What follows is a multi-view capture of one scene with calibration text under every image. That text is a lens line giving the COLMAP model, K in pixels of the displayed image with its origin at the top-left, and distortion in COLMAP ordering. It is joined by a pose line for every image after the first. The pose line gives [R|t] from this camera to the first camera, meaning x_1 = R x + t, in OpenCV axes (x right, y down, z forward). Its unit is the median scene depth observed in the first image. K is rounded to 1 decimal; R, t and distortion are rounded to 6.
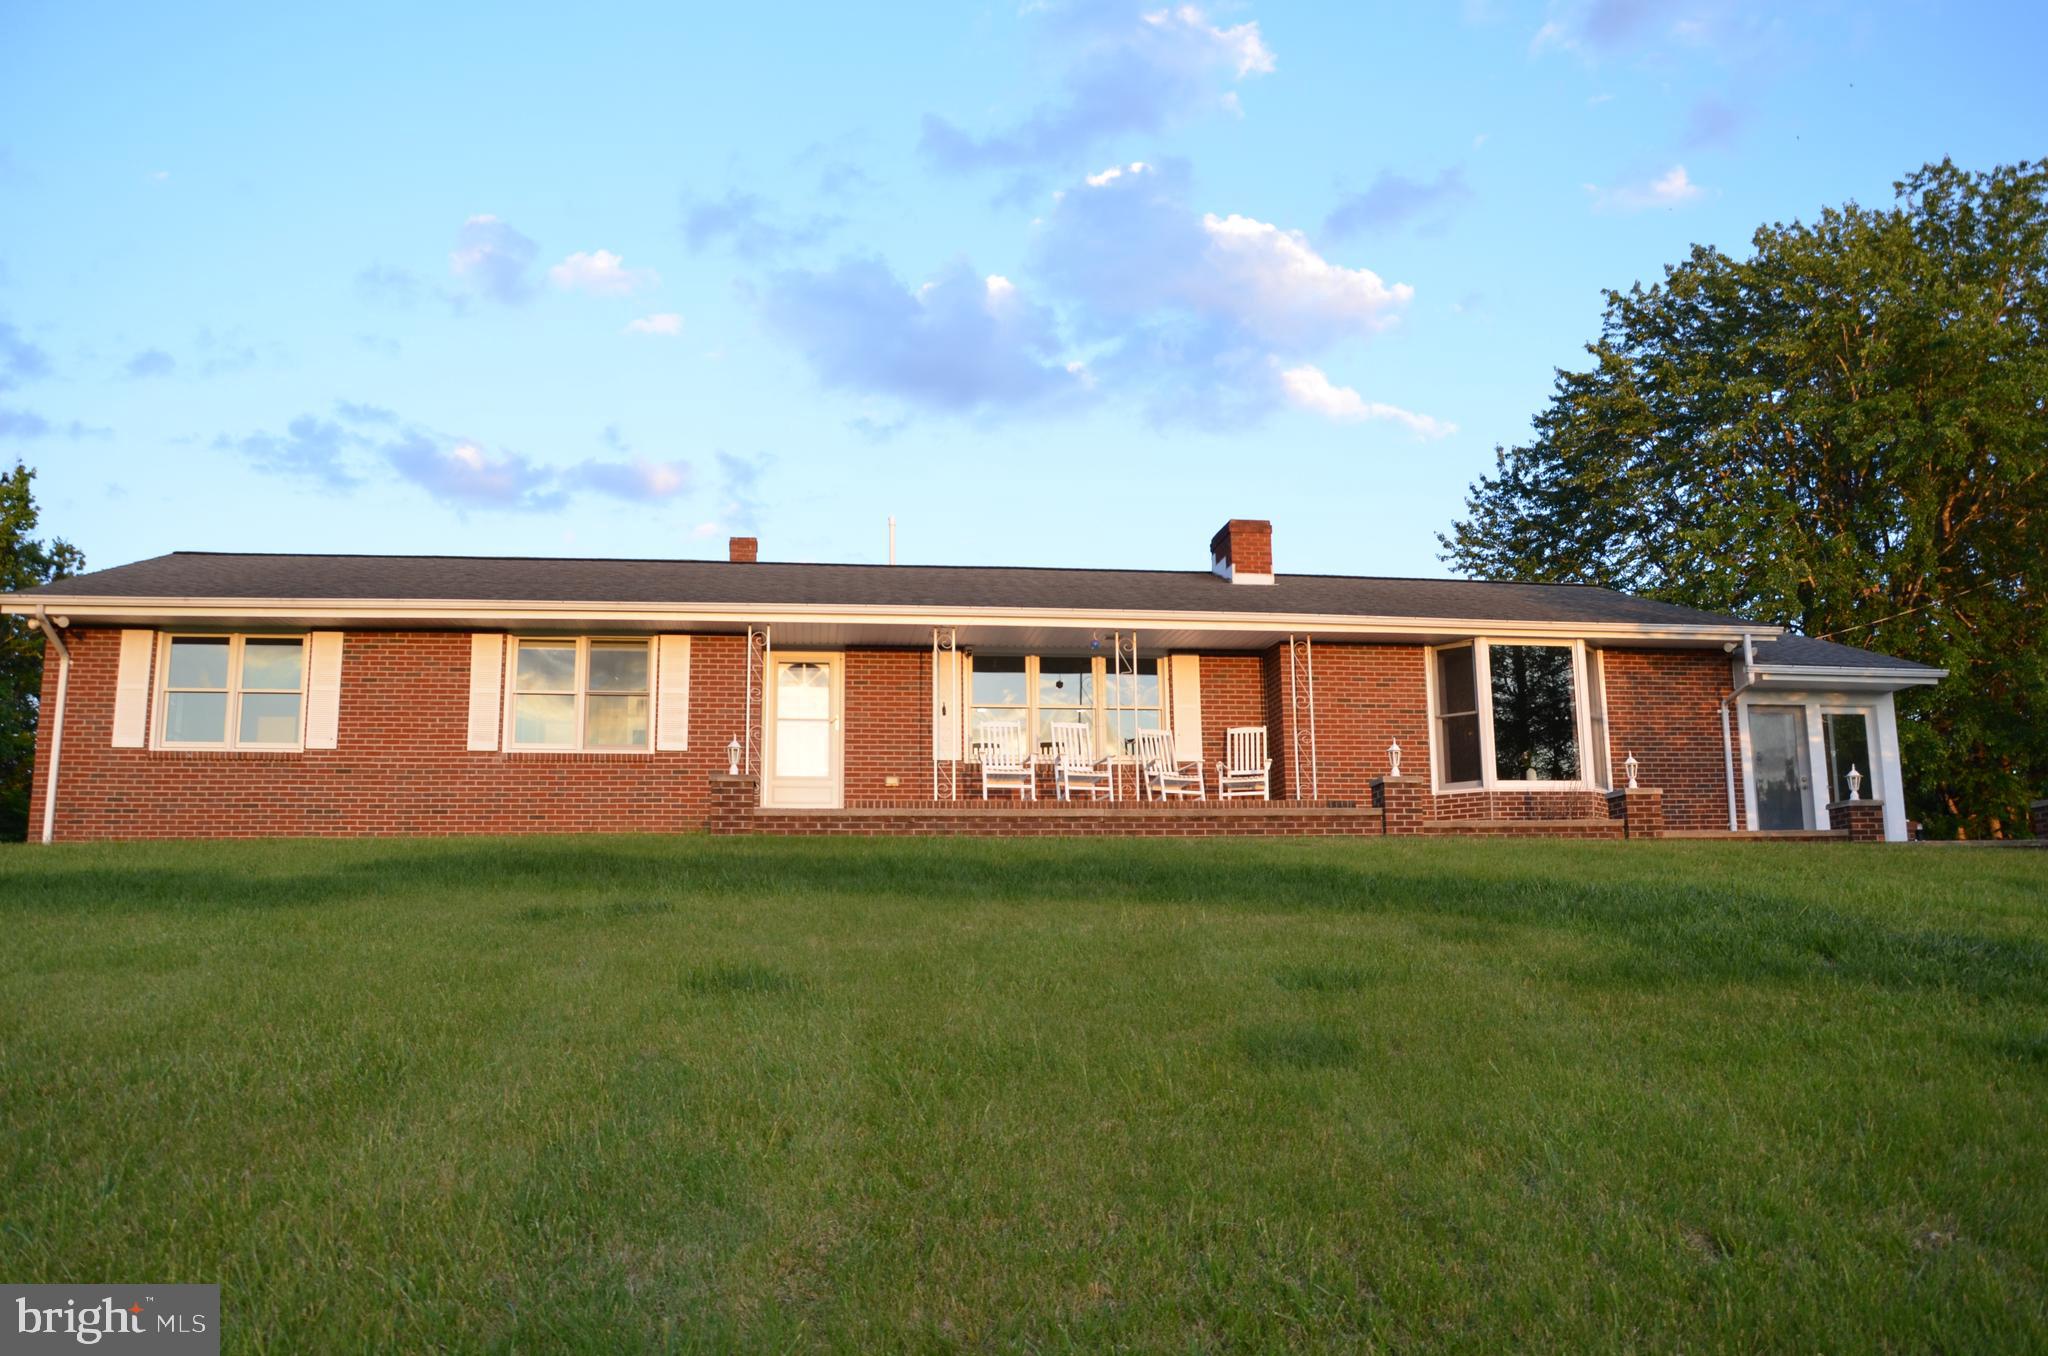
lens RADIAL K [[1671.9, 0, 1024.0], [0, 1671.9, 678.0], [0, 0, 1]] dist [-0.170314, 0.142020]
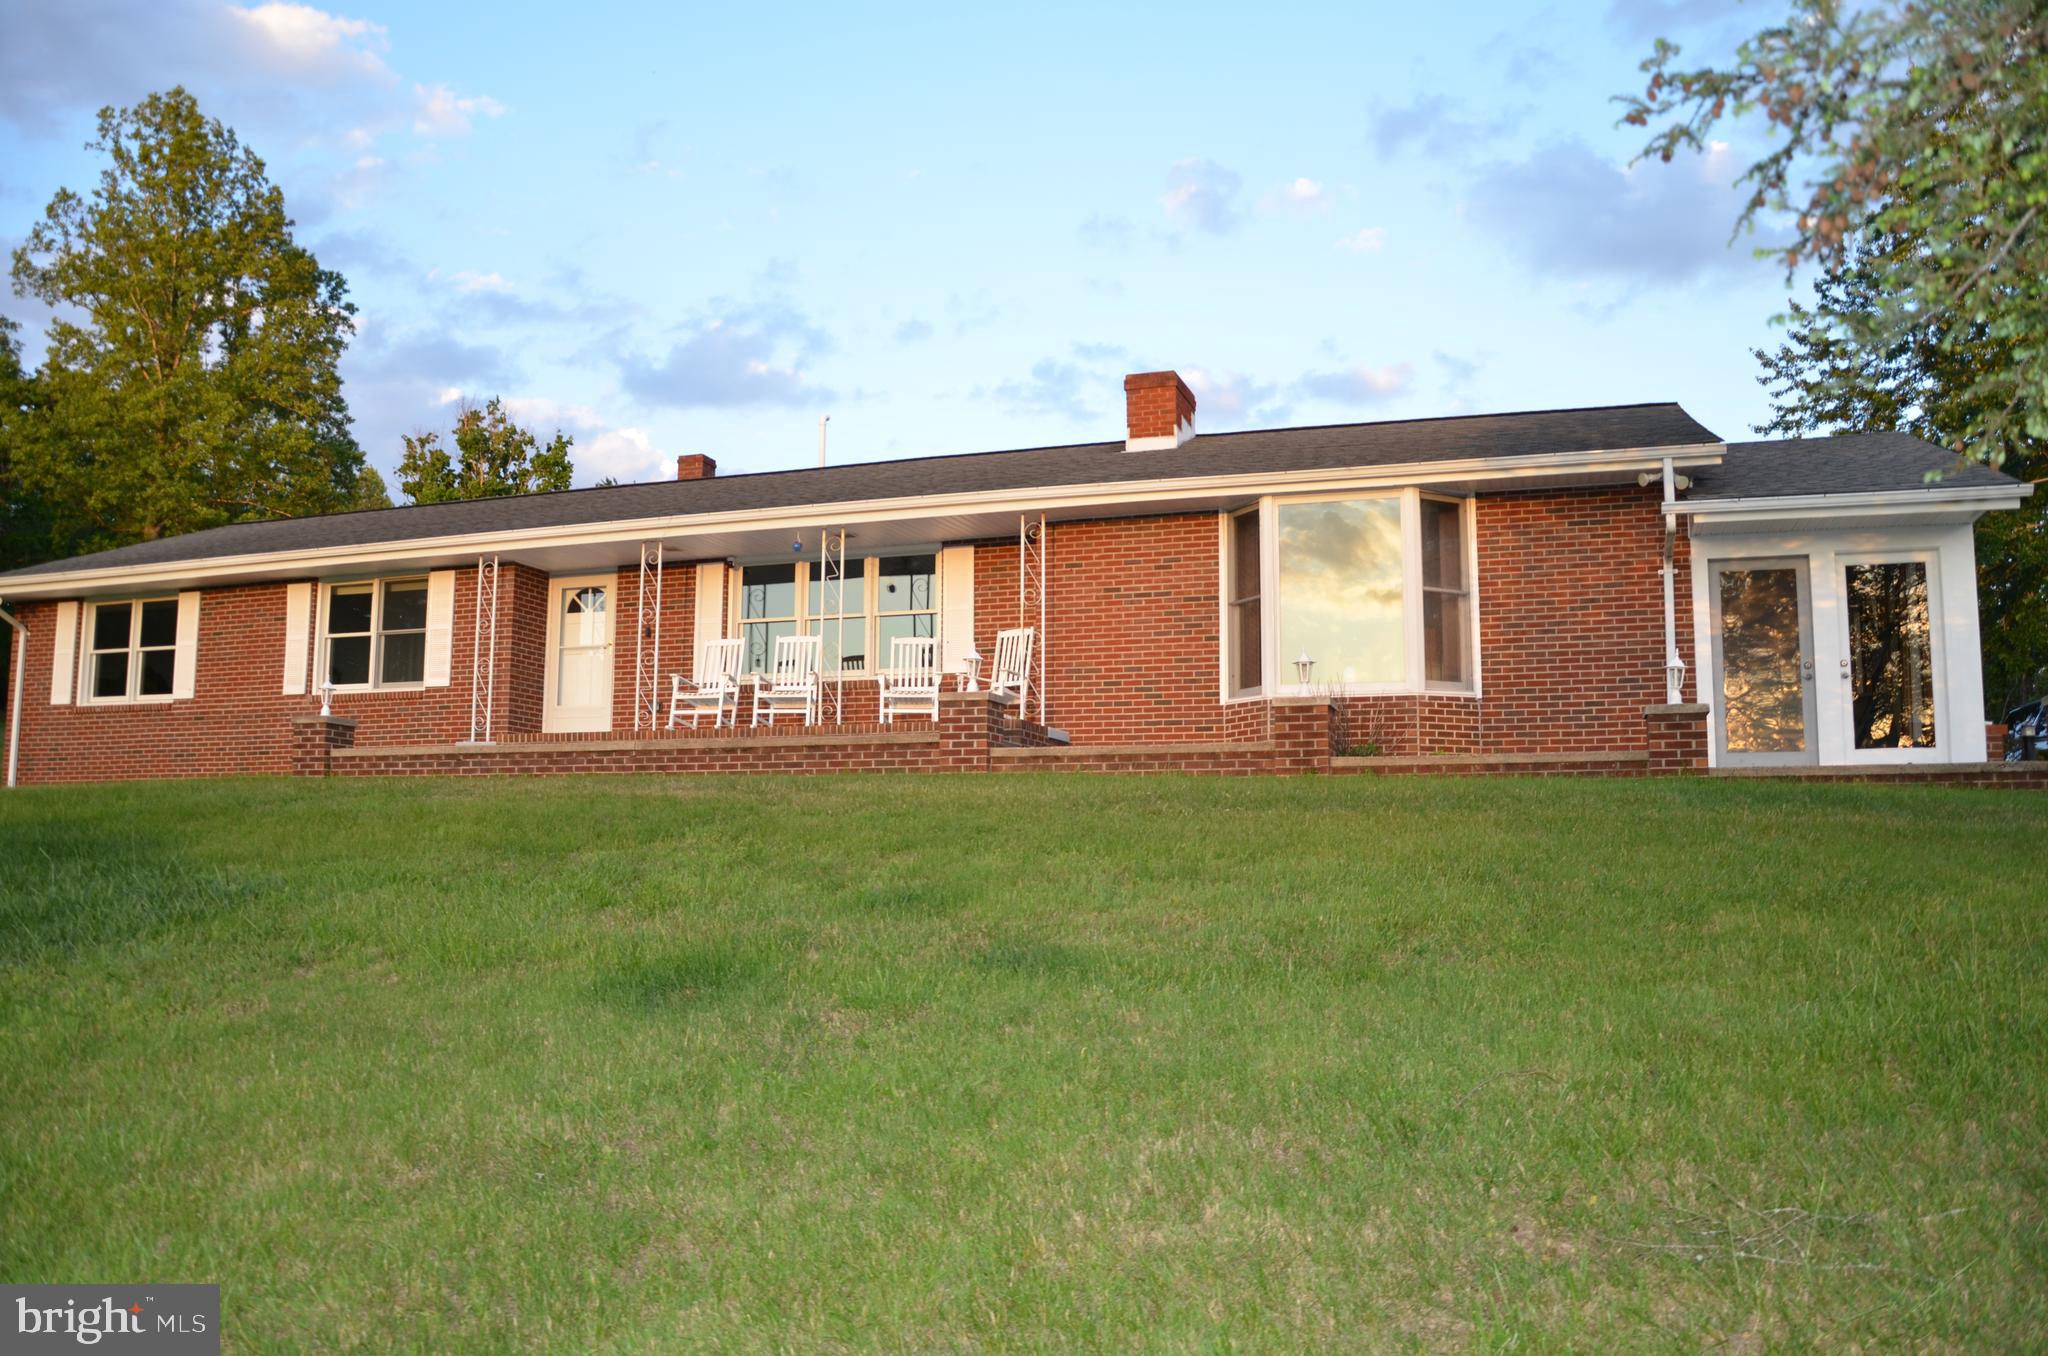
lens RADIAL K [[1584.9, 0, 1024.0], [0, 1584.9, 678.0], [0, 0, 1]] dist [-0.160100, 0.125643]
pose [[0.894310, -0.038656, -0.445775, 0.489165], [0.067882, 0.996451, 0.049776, 0.014638], [0.442269, -0.074775, 0.893760, 0.288853]]
